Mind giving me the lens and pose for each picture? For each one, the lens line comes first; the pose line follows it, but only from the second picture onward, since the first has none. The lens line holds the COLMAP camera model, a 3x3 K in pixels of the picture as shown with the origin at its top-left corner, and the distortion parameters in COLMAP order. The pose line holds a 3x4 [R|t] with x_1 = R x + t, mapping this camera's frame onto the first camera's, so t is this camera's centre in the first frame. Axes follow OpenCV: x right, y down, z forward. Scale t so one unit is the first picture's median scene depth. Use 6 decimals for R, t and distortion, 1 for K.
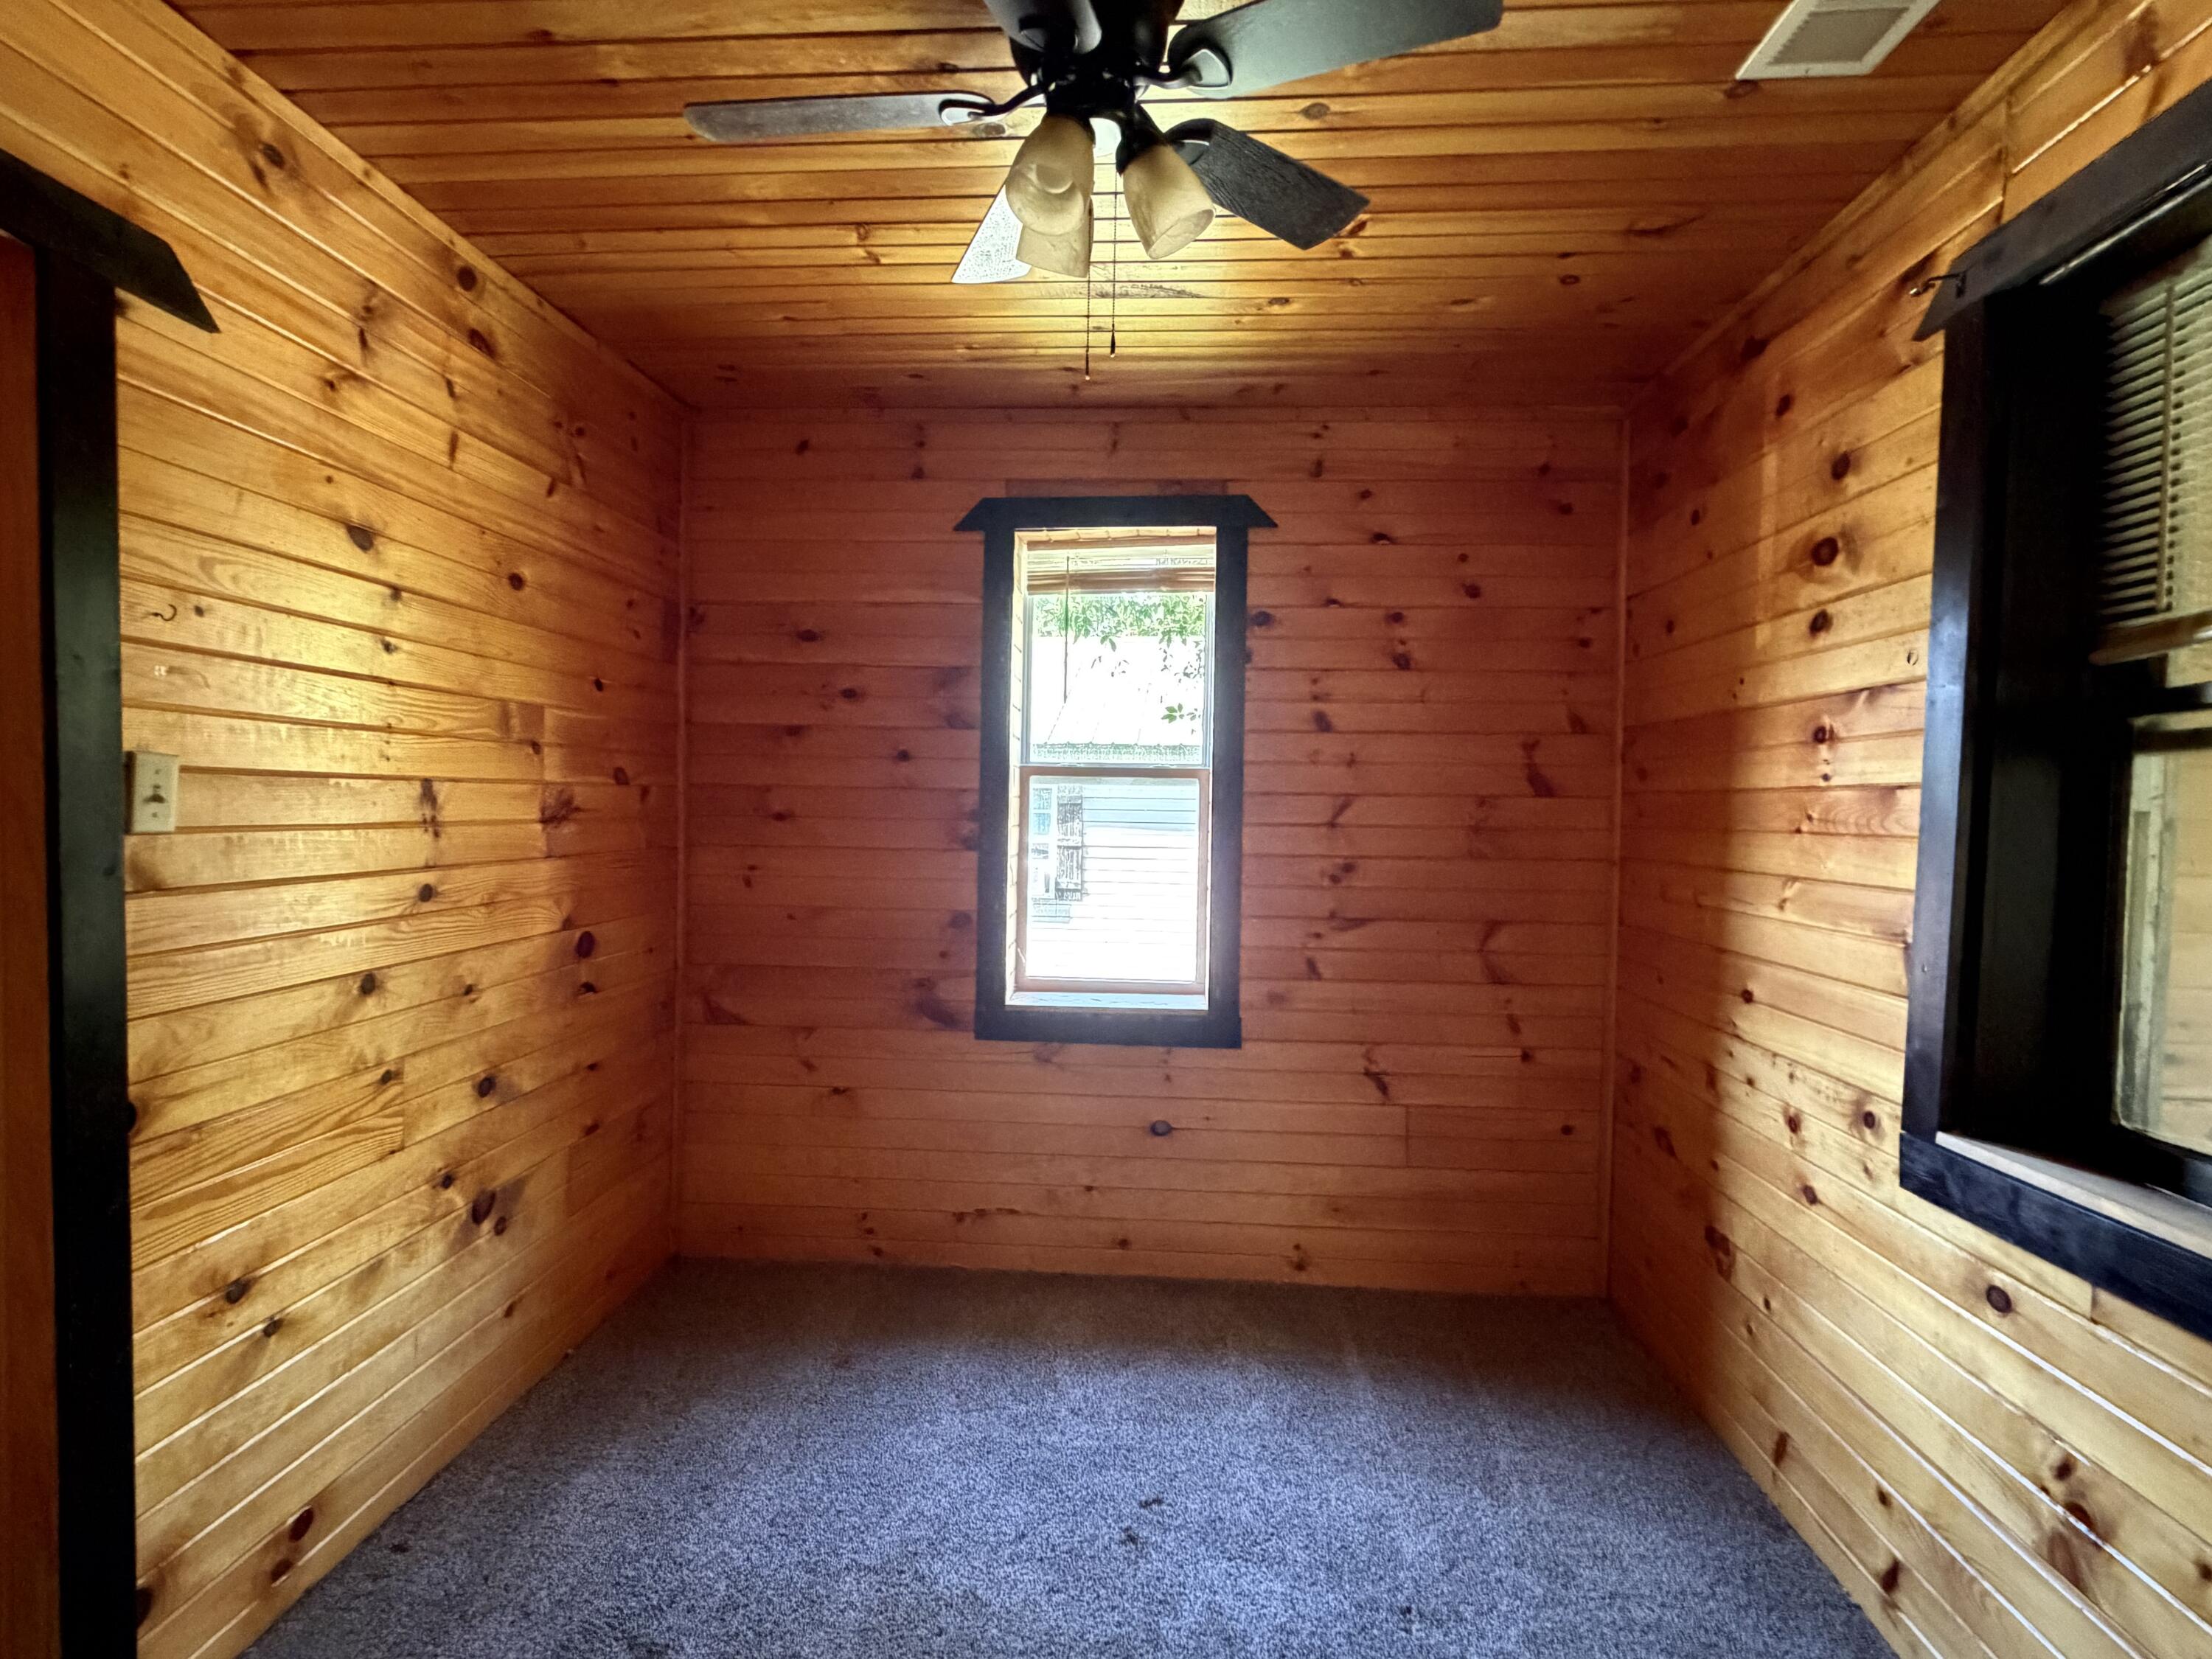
lens RADIAL K [[1072.4, 0, 1106.0], [0, 1072.4, 829.5], [0, 0, 1]] dist [0.000901, 0.000160]
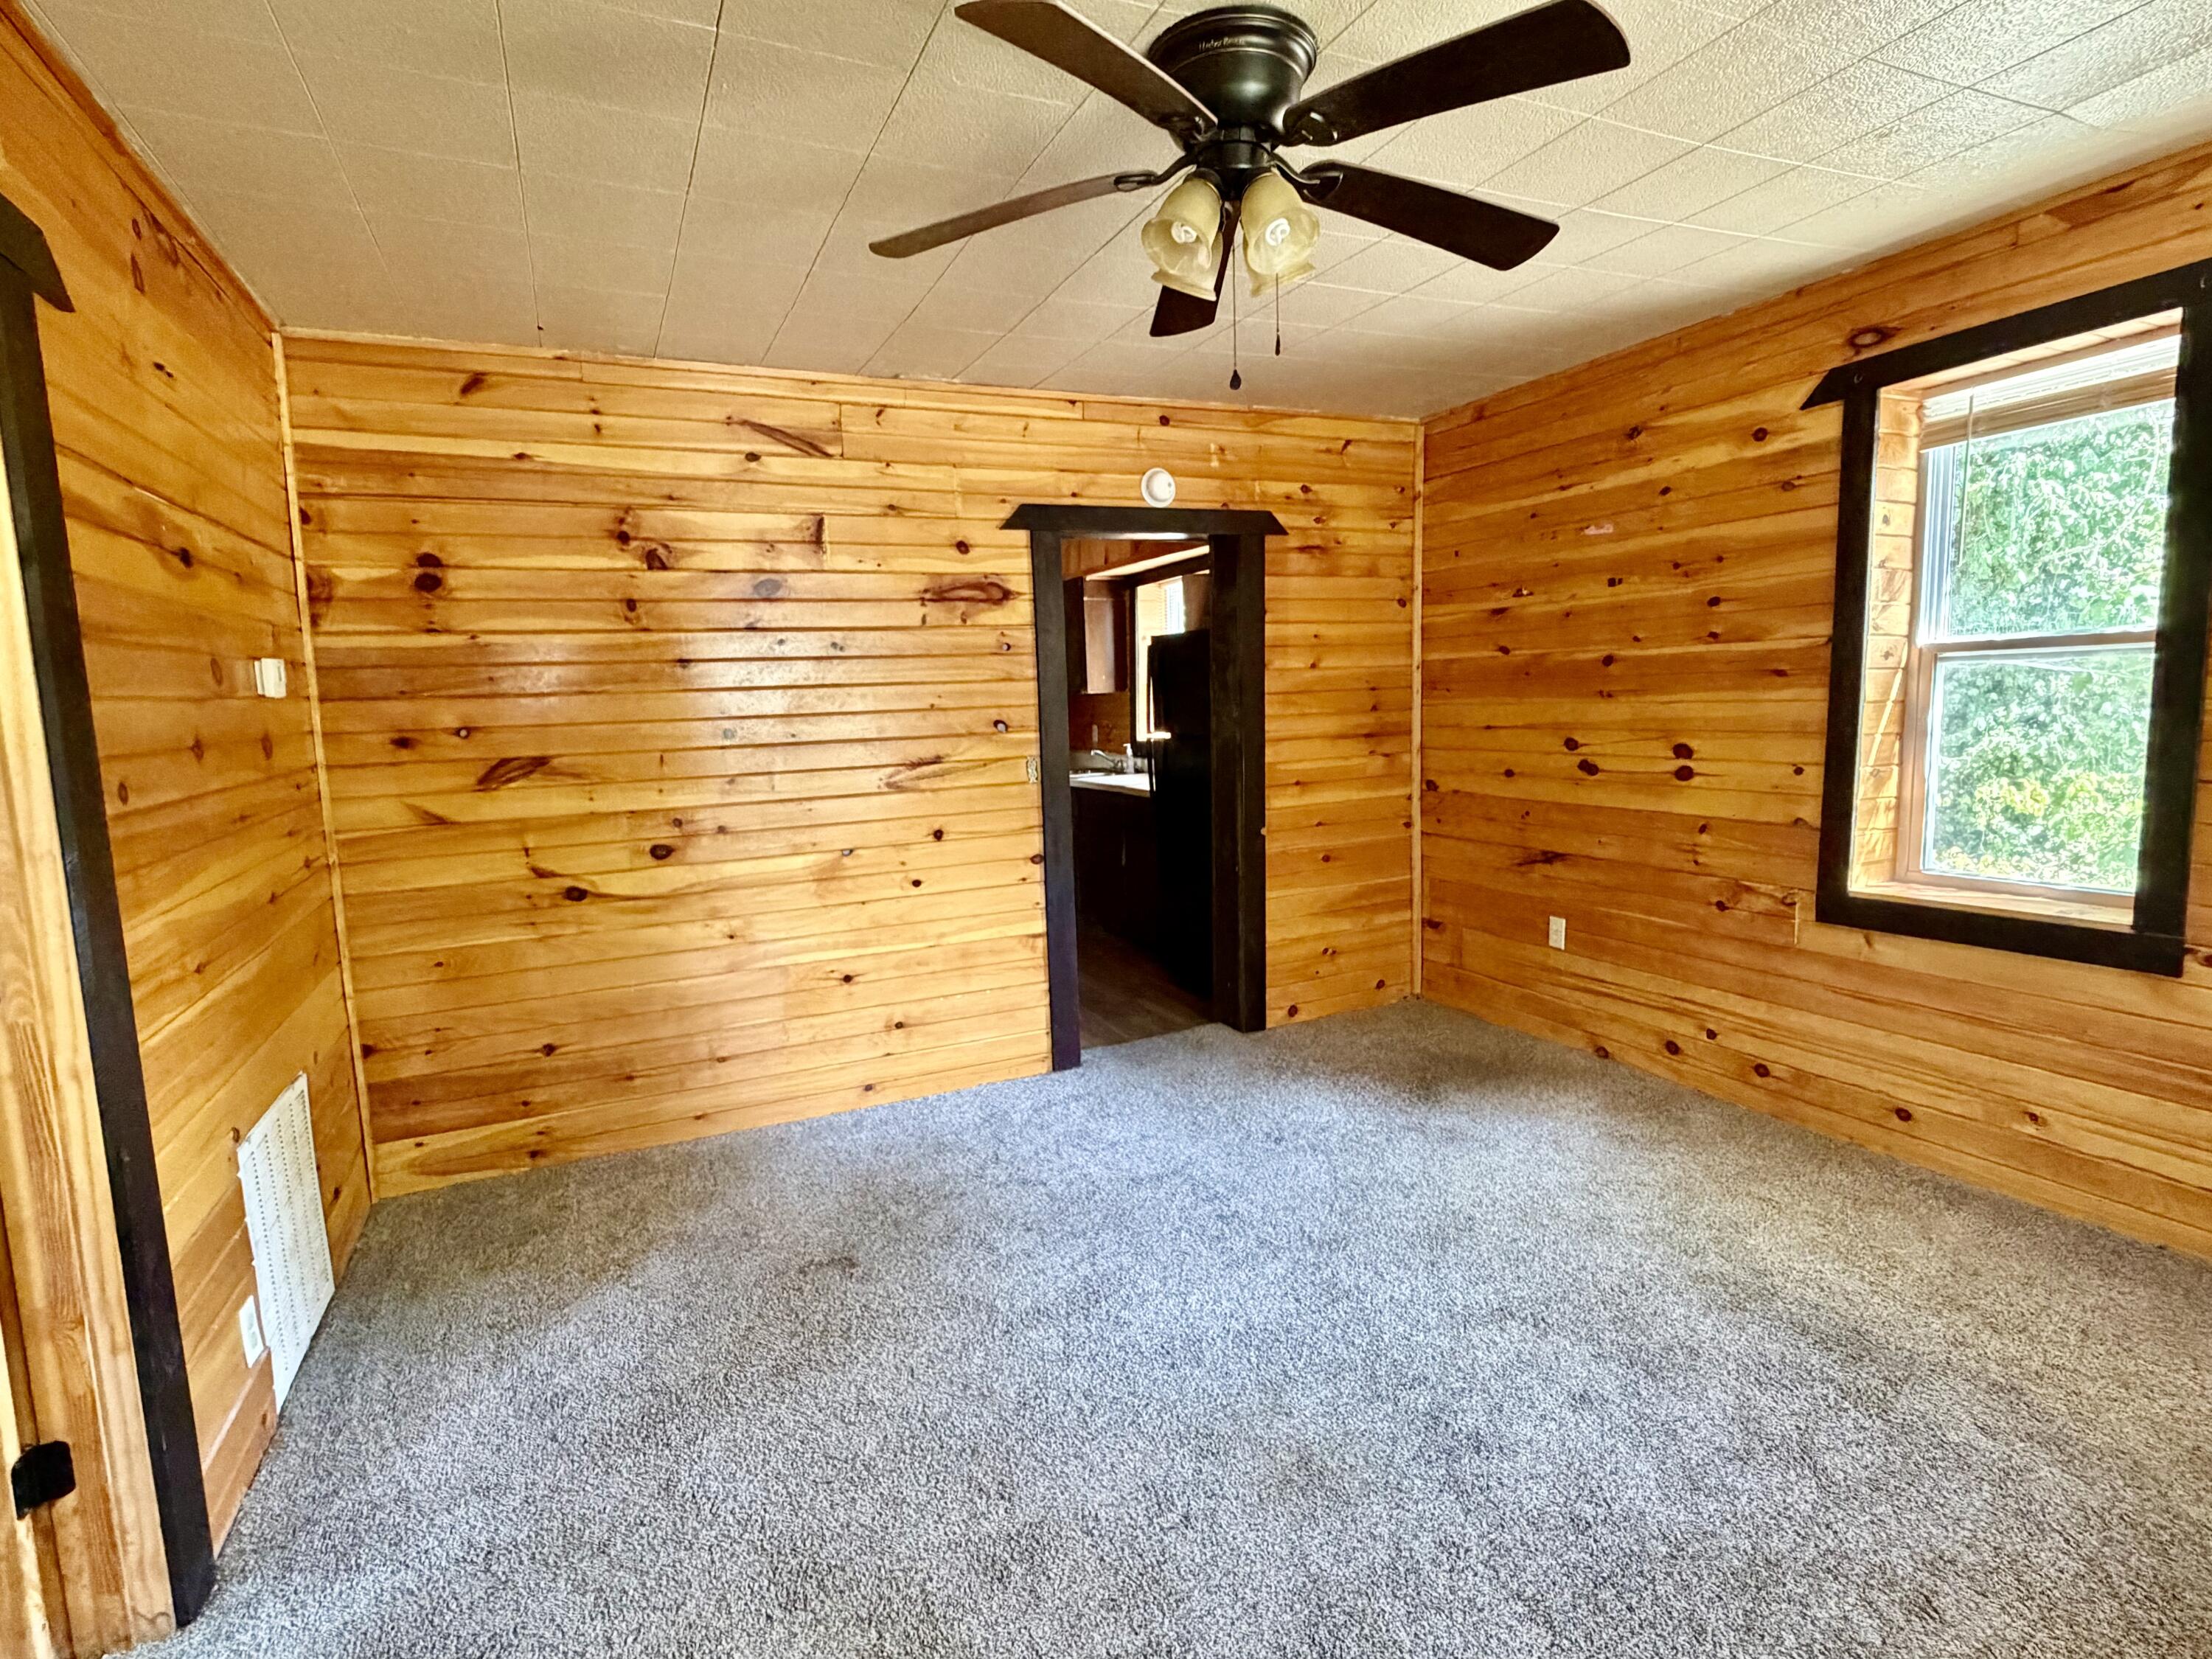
lens RADIAL K [[1072.4, 0, 1106.0], [0, 1072.4, 829.5], [0, 0, 1]] dist [0.000901, 0.000160]
pose [[0.477573, 0.078843, -0.875047, 0.444879], [0.019816, 0.994746, 0.100442, -0.003831], [0.878368, -0.065309, 0.473502, -0.068479]]
